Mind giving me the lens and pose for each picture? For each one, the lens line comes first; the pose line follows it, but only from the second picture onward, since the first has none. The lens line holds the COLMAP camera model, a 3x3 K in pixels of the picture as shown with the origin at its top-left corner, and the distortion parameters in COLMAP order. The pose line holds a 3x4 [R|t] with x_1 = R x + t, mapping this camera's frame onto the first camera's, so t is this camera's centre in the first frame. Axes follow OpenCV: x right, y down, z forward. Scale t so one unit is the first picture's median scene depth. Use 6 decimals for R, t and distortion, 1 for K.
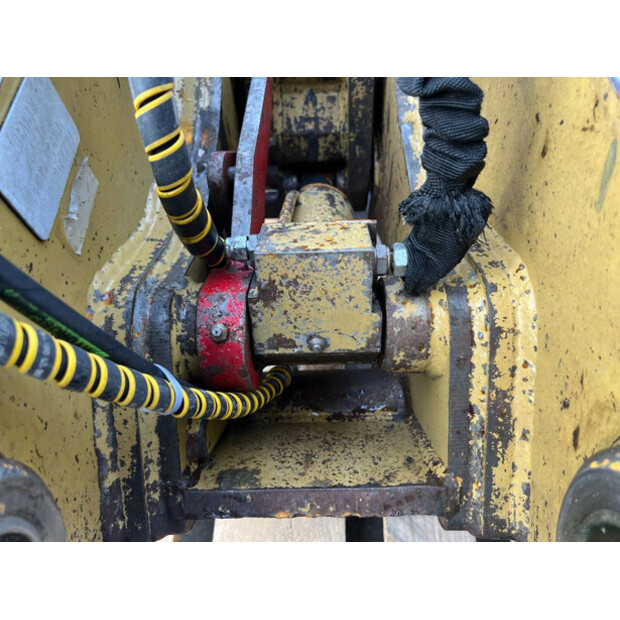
lens RADIAL K [[470.5, 0, 311.6], [0, 470.5, 312.1], [0, 0, 1]] dist [0.059191, -0.077986]
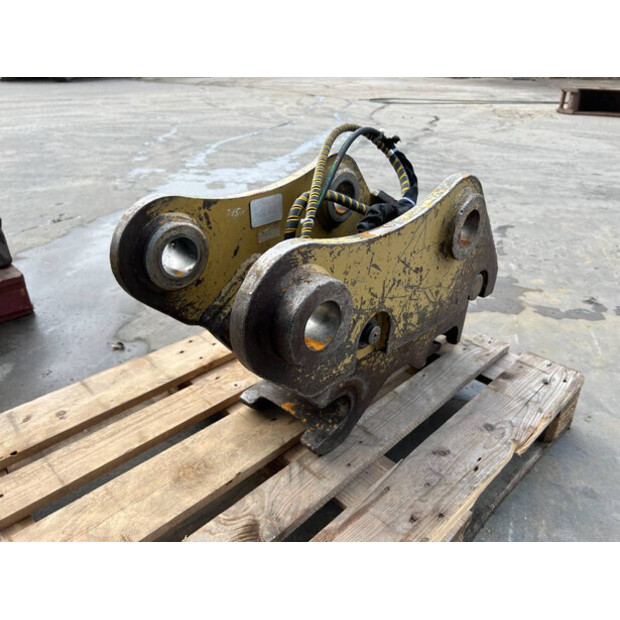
lens RADIAL K [[470.5, 0, 315.4], [0, 470.5, 306.7], [0, 0, 1]] dist [0.059191, -0.077986]
pose [[0.723177, 0.360526, -0.589097, 1.622037], [-0.621358, 0.712015, -0.327029, 0.882949], [0.301544, 0.602541, 0.738929, -0.881206]]
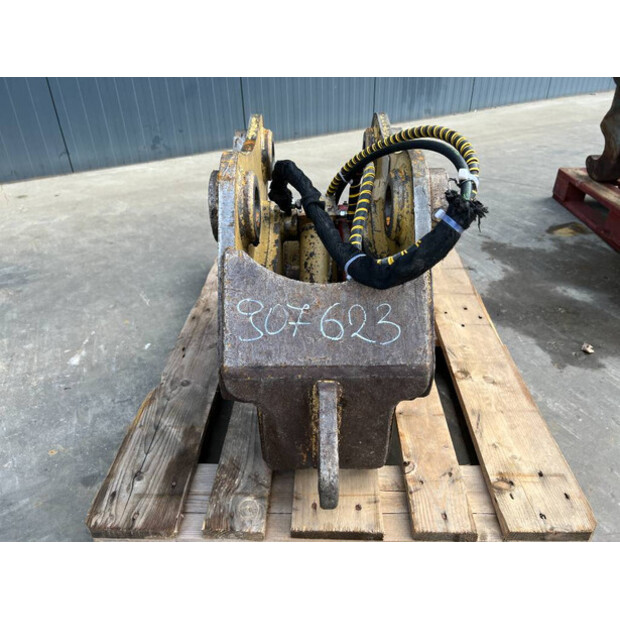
lens RADIAL K [[470.5, 0, 312.5], [0, 470.5, 306.6], [0, 0, 1]] dist [0.059191, -0.077986]
pose [[-0.999108, 0.032645, 0.026778, -0.017012], [0.024767, -0.060549, 0.997858, -3.318605], [0.034197, 0.997631, 0.059687, 1.442865]]
